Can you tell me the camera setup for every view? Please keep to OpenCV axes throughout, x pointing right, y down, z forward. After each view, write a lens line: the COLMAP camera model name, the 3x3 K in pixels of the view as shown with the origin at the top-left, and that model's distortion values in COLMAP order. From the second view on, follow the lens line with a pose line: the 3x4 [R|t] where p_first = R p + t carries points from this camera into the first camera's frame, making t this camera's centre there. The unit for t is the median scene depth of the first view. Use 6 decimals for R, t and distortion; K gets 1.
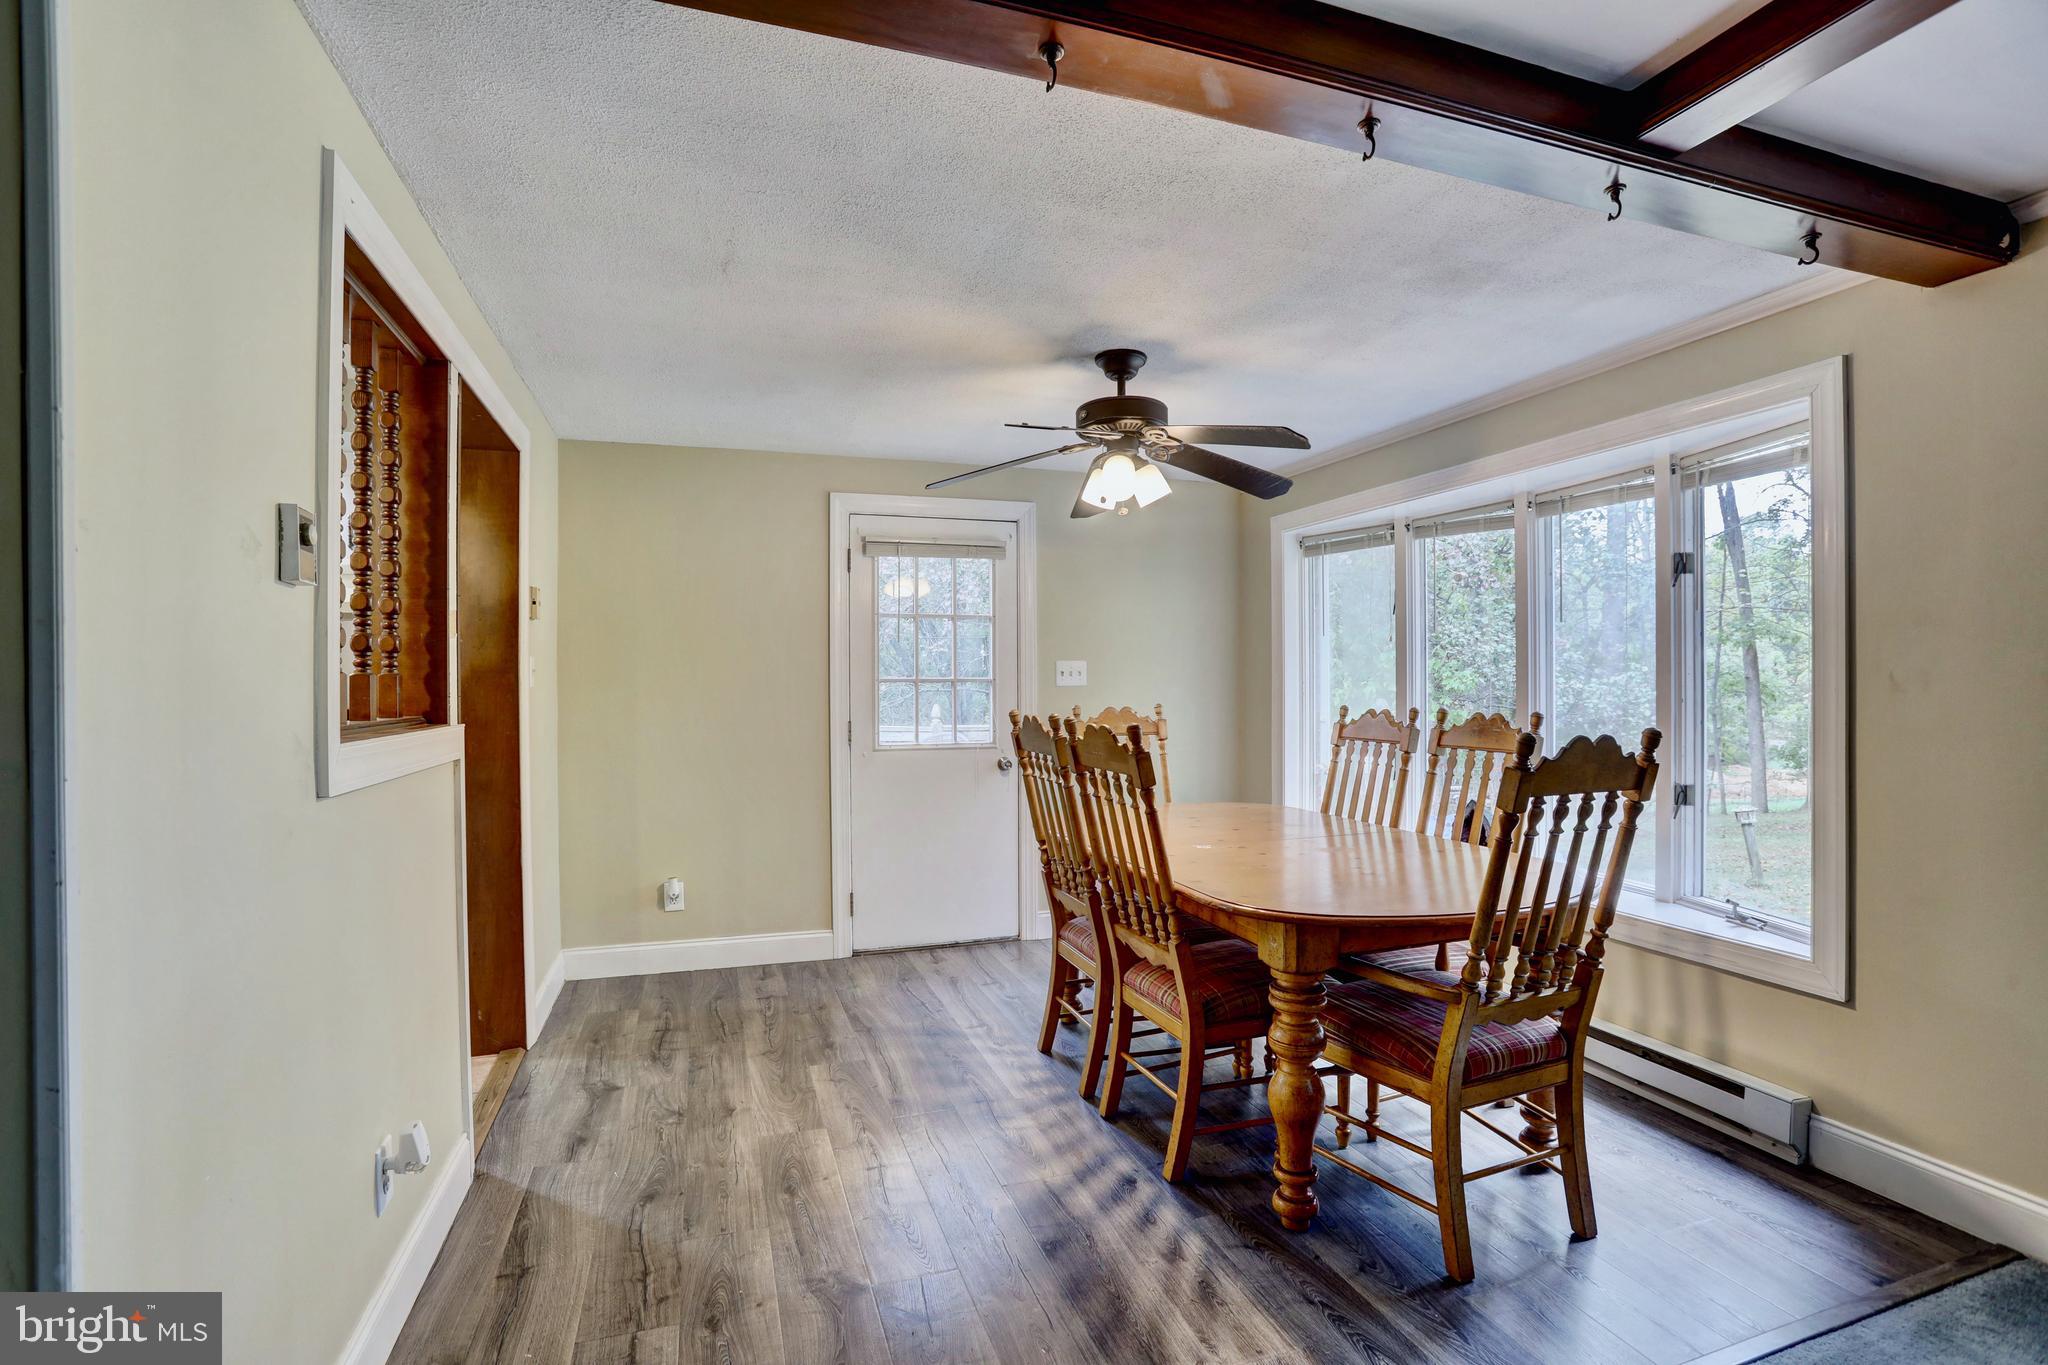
lens RADIAL K [[944.6, 0, 1035.5], [0, 944.6, 691.2], [0, 0, 1]] dist [-0.030430, 0.000681]
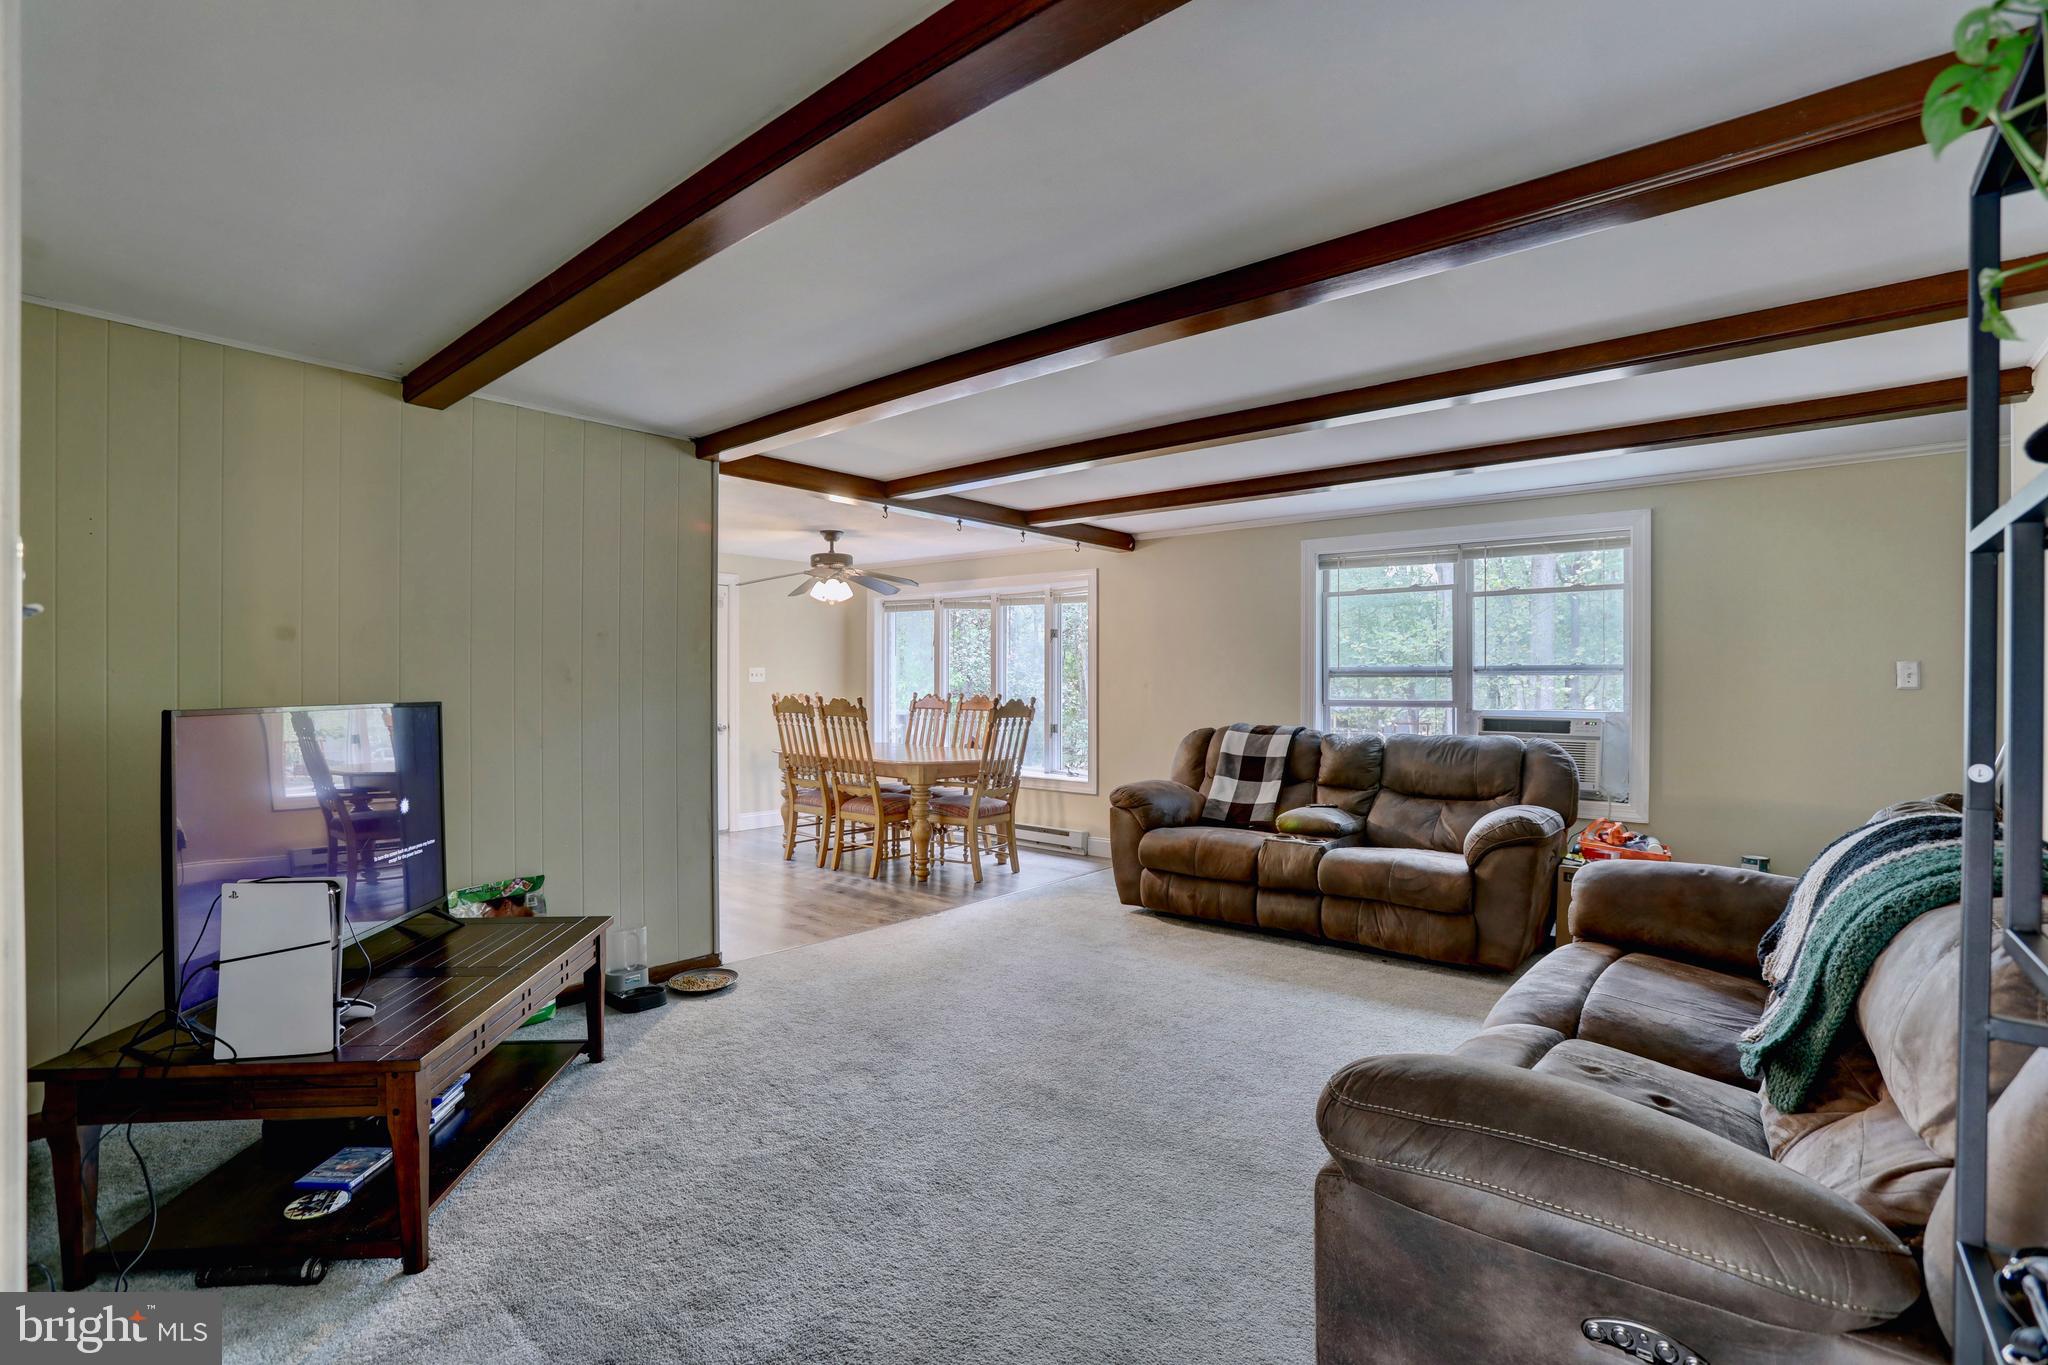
lens RADIAL K [[944.6, 0, 1023.8], [0, 944.6, 685.9], [0, 0, 1]] dist [-0.030430, 0.000681]
pose [[0.868562, 0.003686, 0.495566, -0.669876], [-0.002477, 0.999992, -0.003098, 0.009638], [-0.495574, 0.001463, 0.868565, -1.245345]]
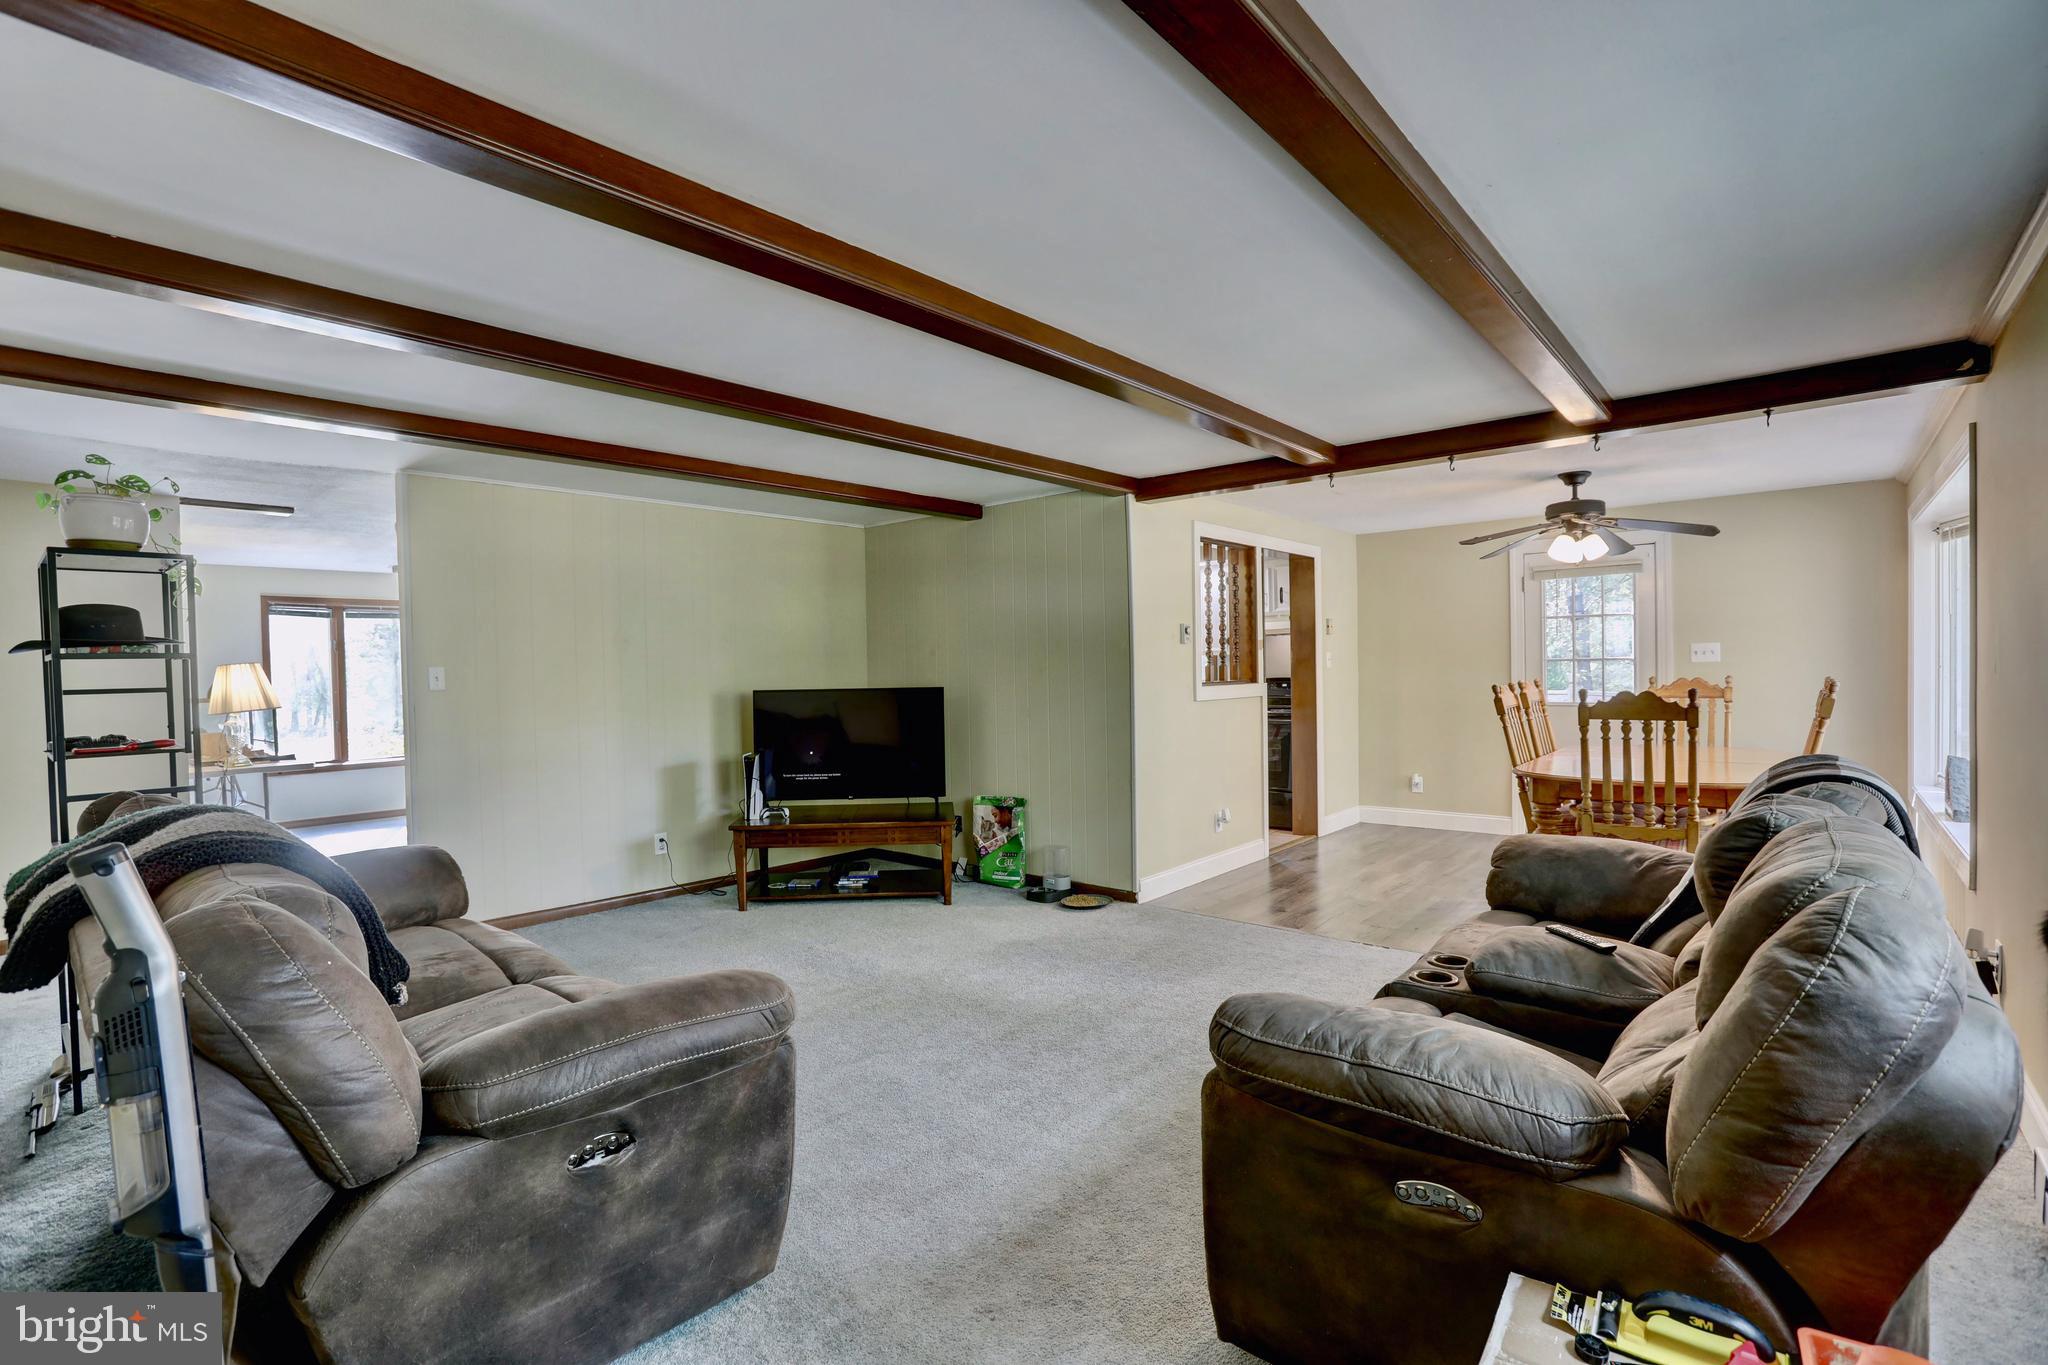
lens RADIAL K [[944.6, 0, 1020.0], [0, 944.6, 692.6], [0, 0, 1]] dist [-0.030430, 0.000681]
pose [[0.501172, 0.016074, -0.865199, 1.172955], [0.010393, 0.999644, 0.024592, -0.008591], [0.865285, -0.021317, 0.500826, -0.812151]]
